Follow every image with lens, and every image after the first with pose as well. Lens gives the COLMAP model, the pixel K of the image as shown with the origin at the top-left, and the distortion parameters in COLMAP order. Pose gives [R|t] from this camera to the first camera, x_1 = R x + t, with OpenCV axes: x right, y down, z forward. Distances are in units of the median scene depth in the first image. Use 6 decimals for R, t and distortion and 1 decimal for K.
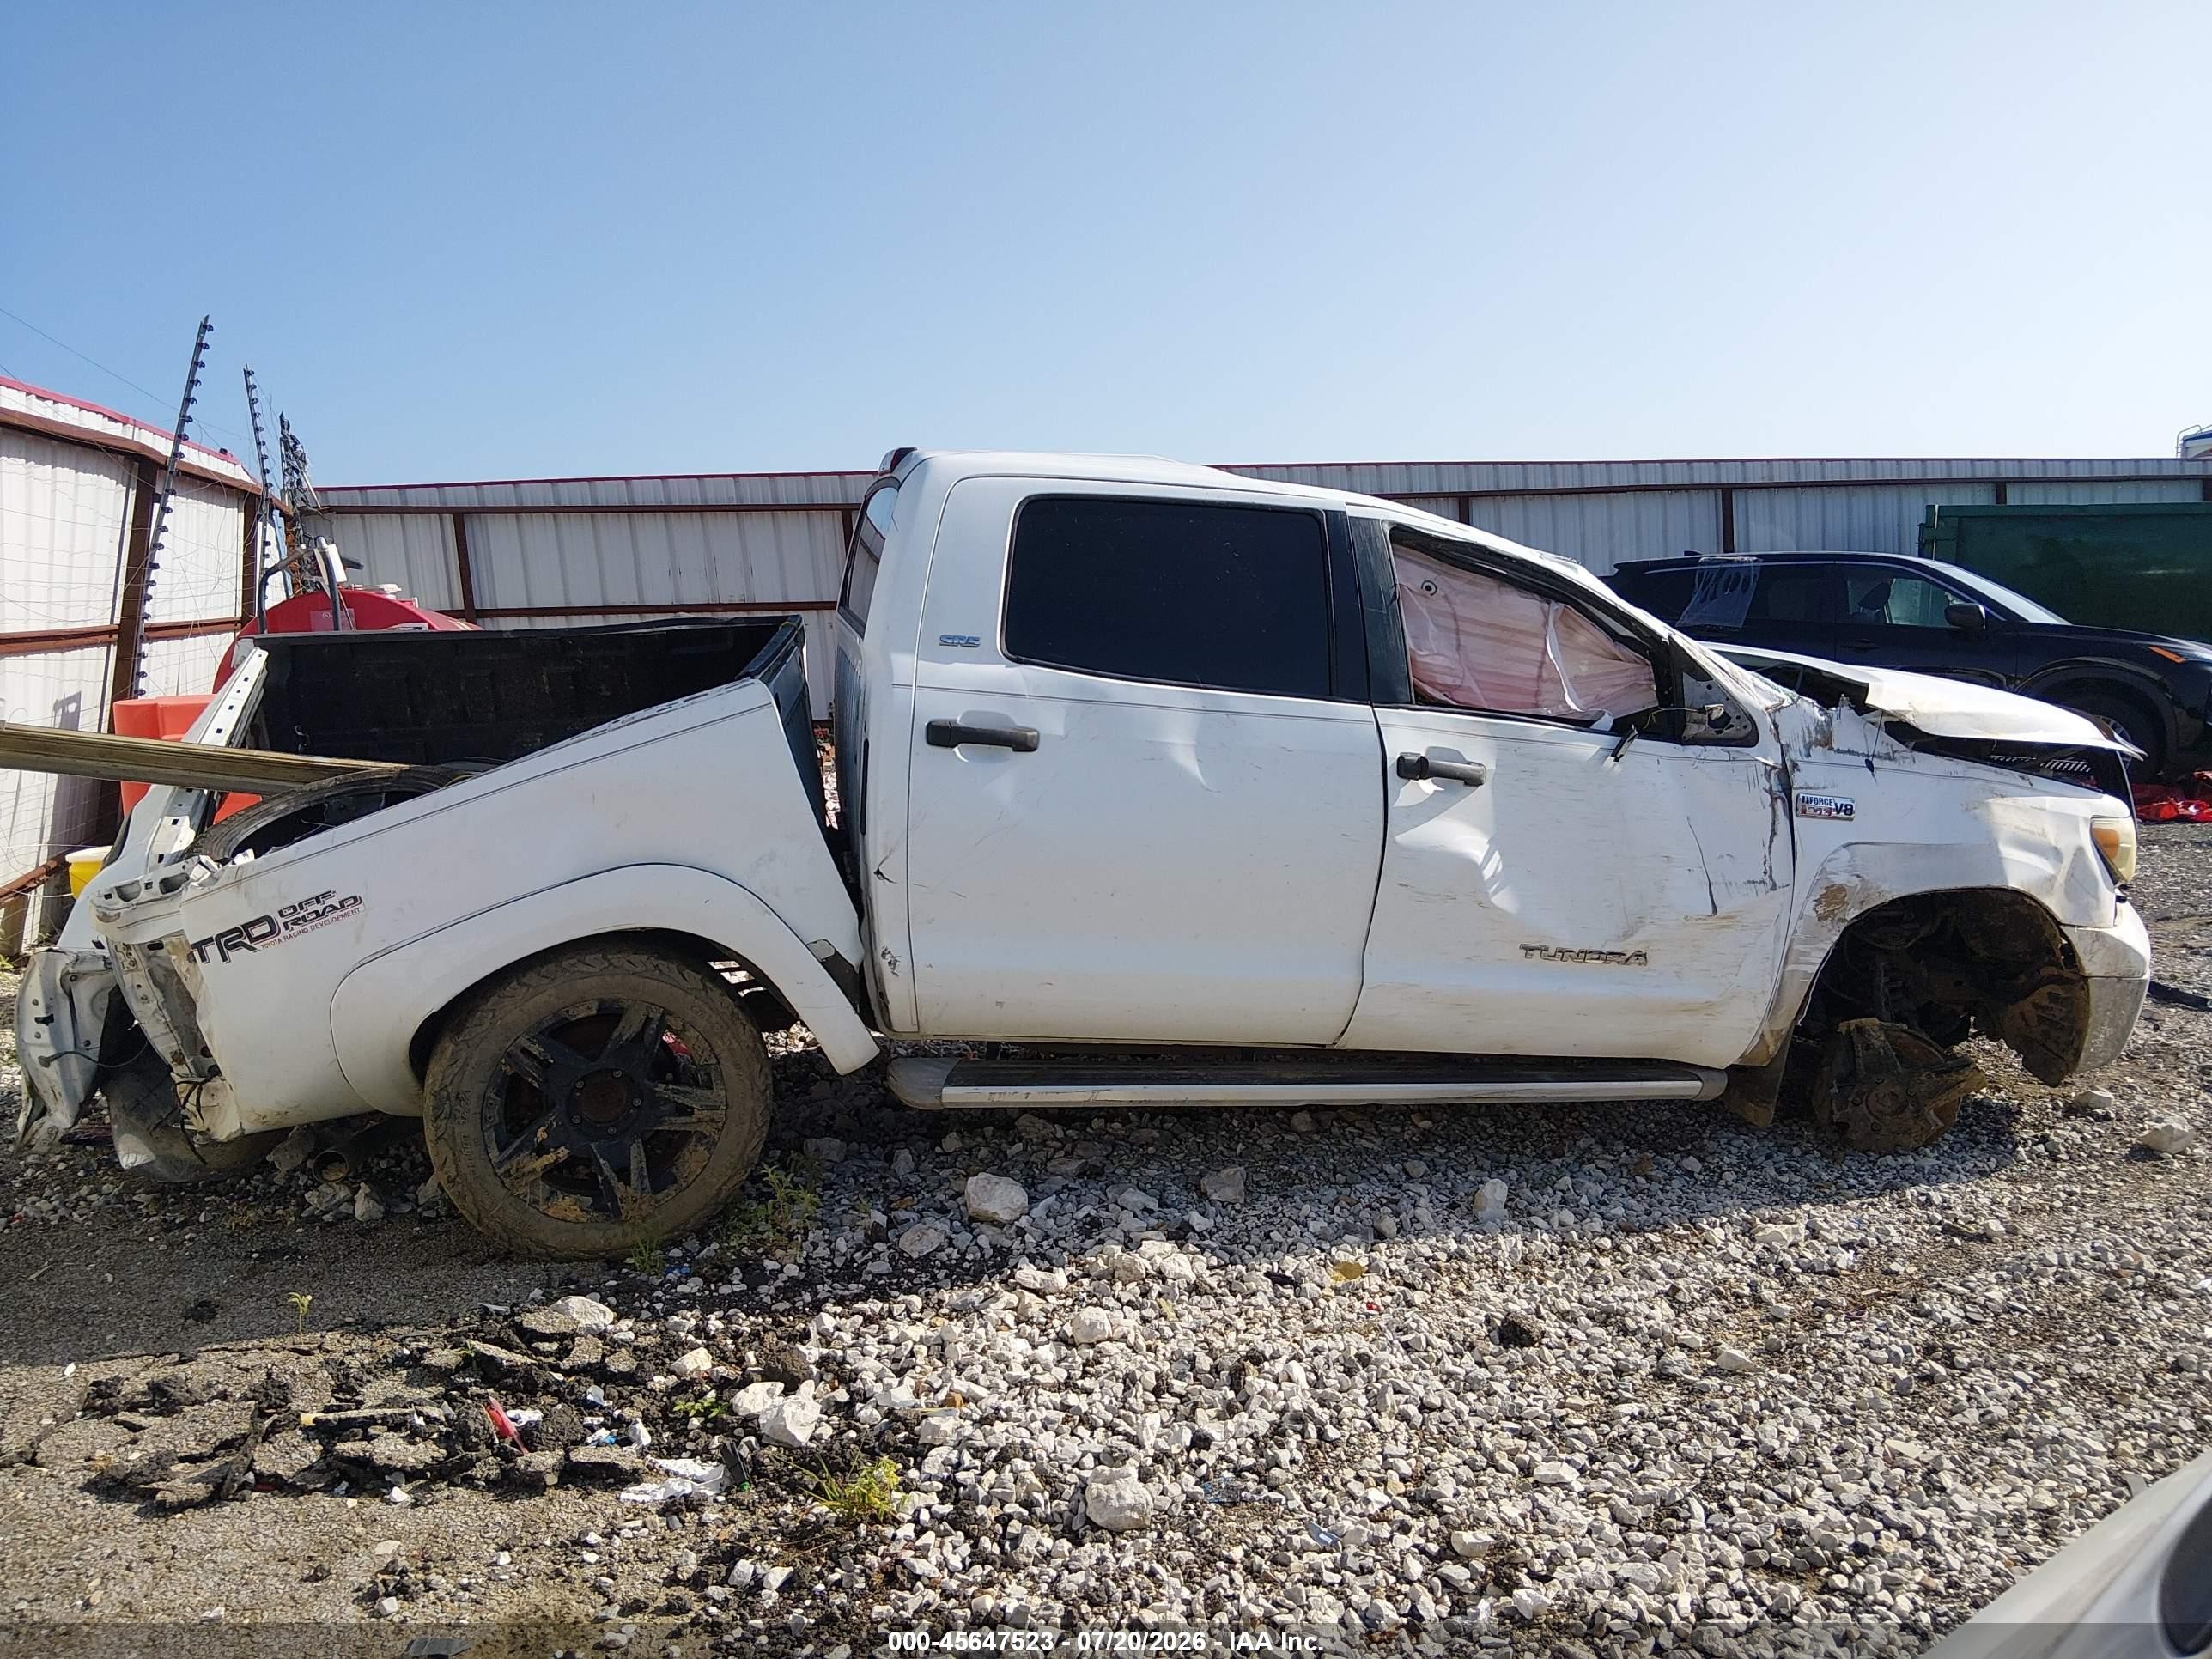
lens RADIAL K [[1637.5, 0, 1120.5], [0, 1637.5, 832.9], [0, 0, 1]] dist [0.079827, -0.145594]
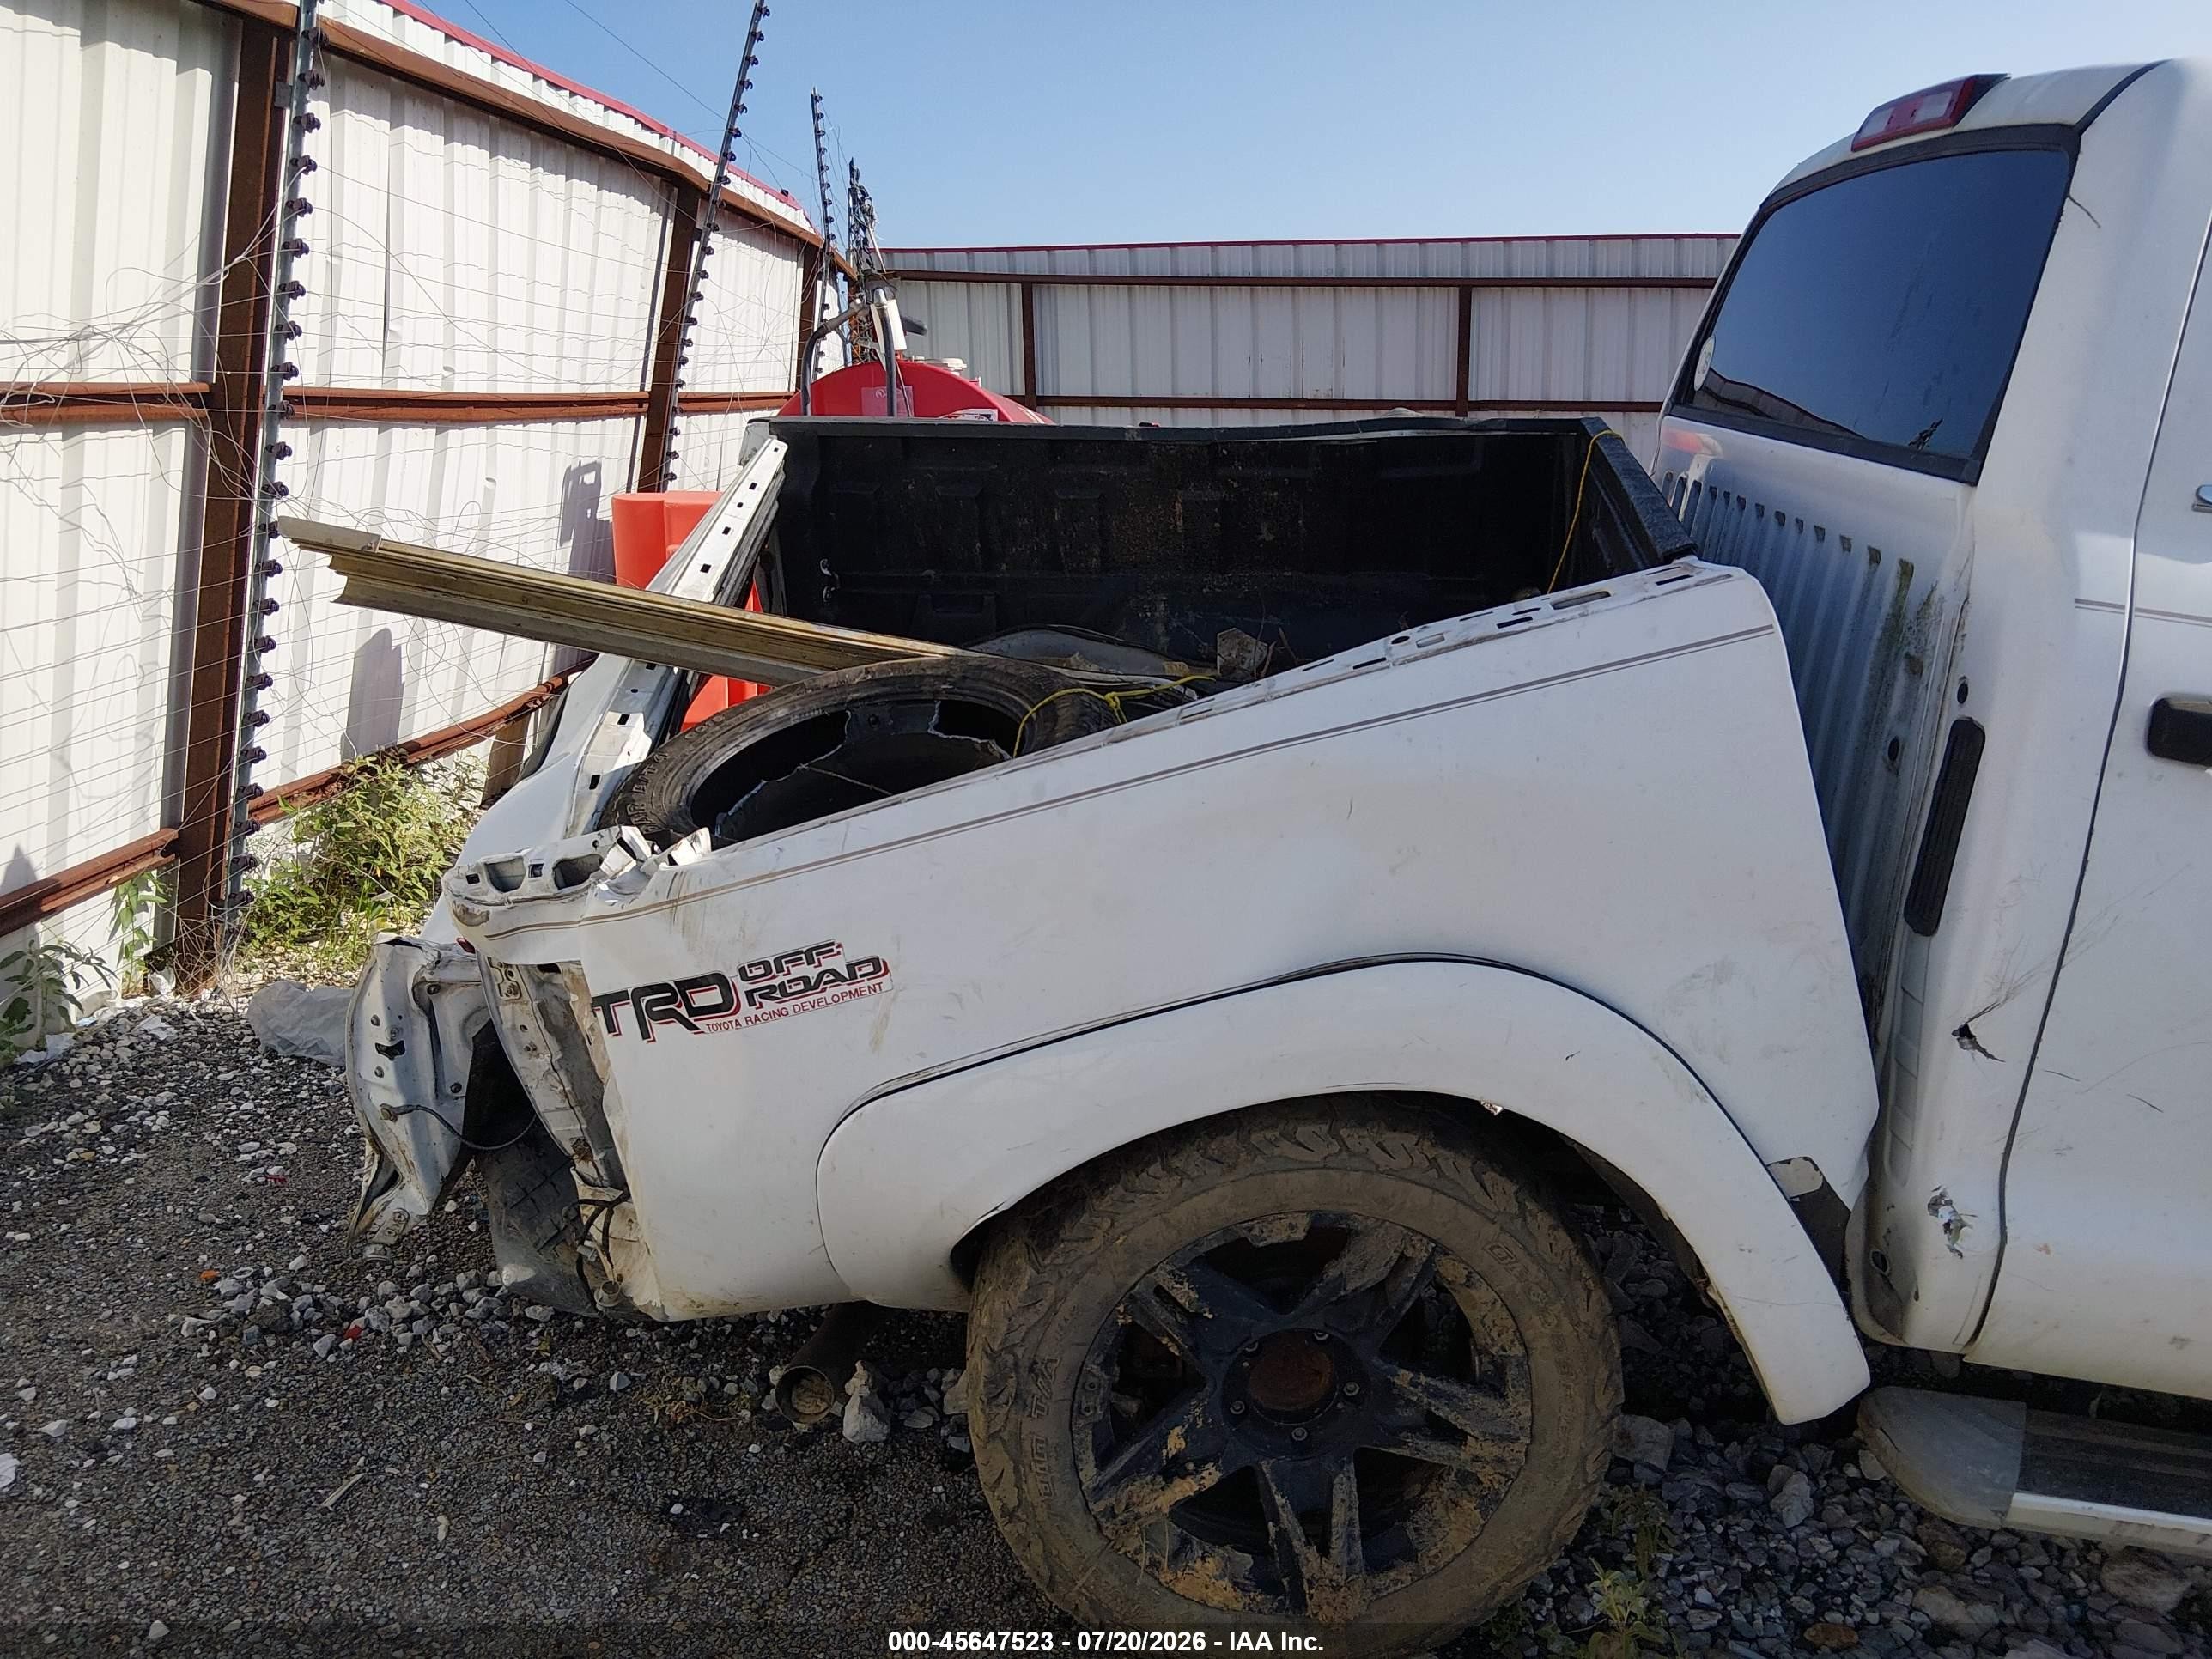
lens RADIAL K [[1649.7, 0, 1128.9], [0, 1649.7, 833.0], [0, 0, 1]] dist [0.120831, -0.201086]
pose [[0.952872, 0.116319, -0.280187, -0.212239], [-0.084254, 0.988708, 0.123924, -0.057870], [0.291438, -0.094476, 0.951913, 0.459123]]
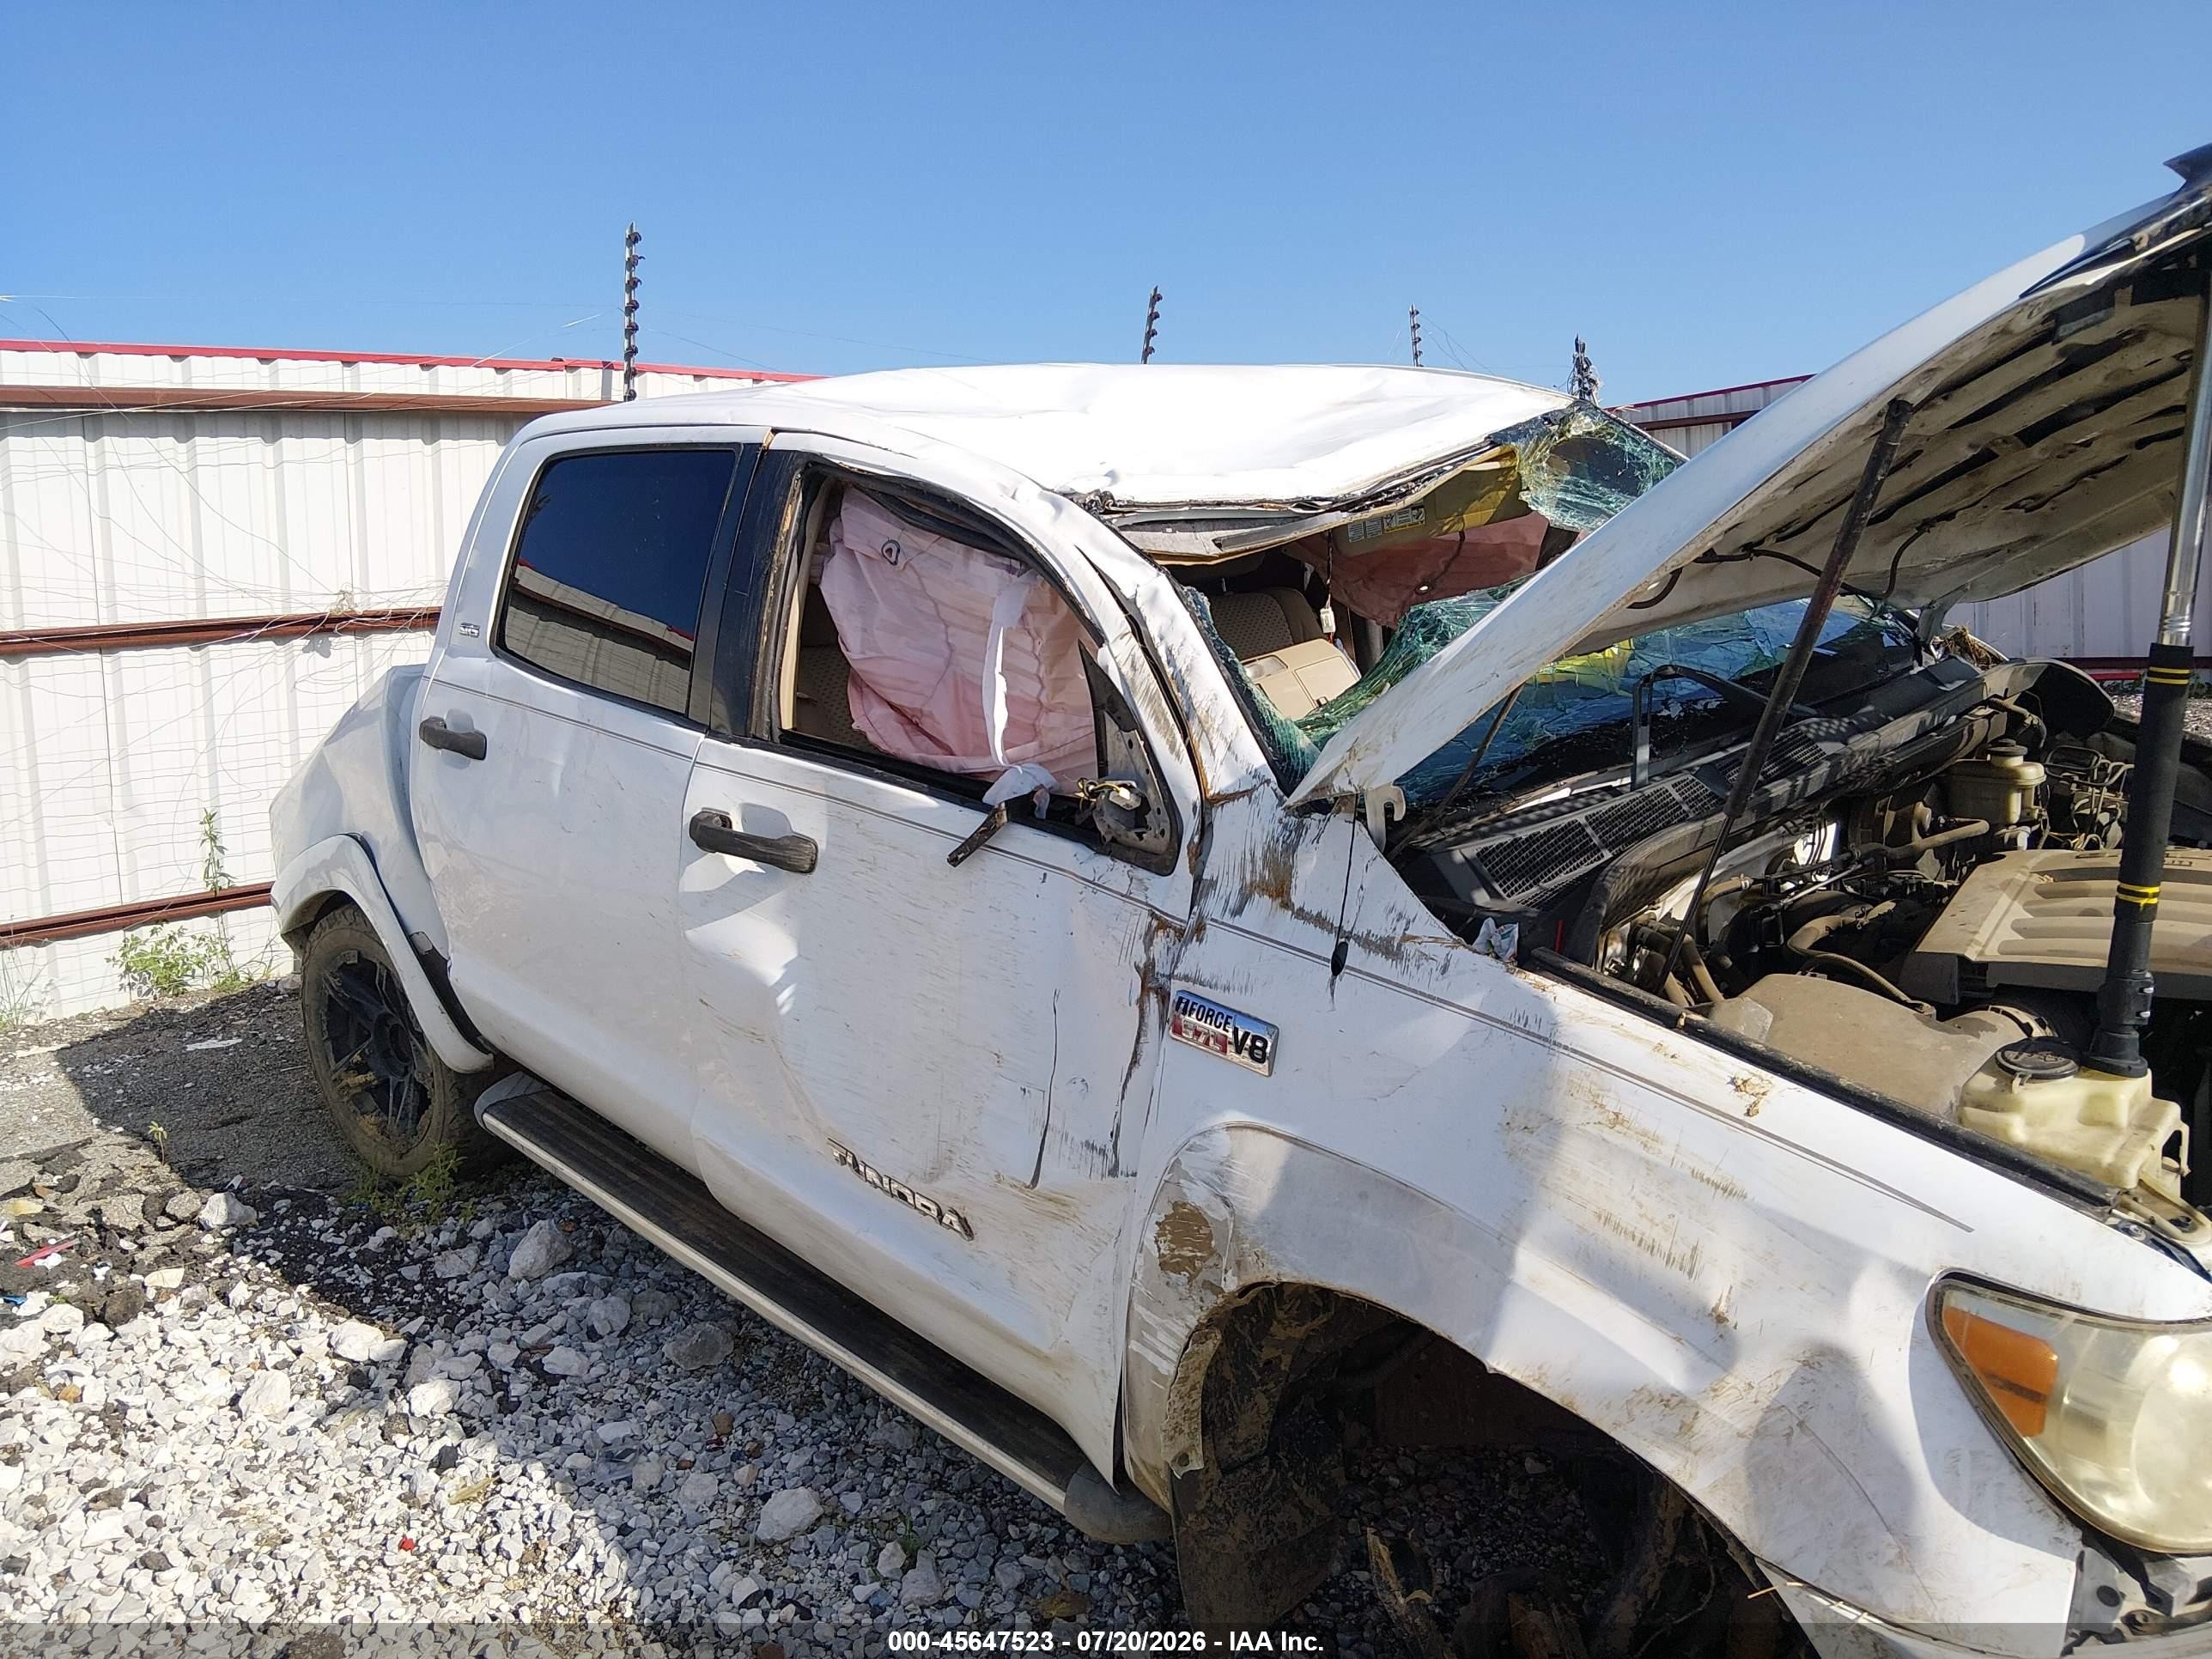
lens RADIAL K [[1696.2, 0, 1072.1], [0, 1696.2, 829.2], [0, 0, 1]] dist [-0.001631, -0.004254]
pose [[0.489134, 0.118520, -0.864119, 0.801602], [-0.070925, 0.992848, 0.096029, -0.111859], [0.869320, 0.014317, 0.494042, 0.741414]]
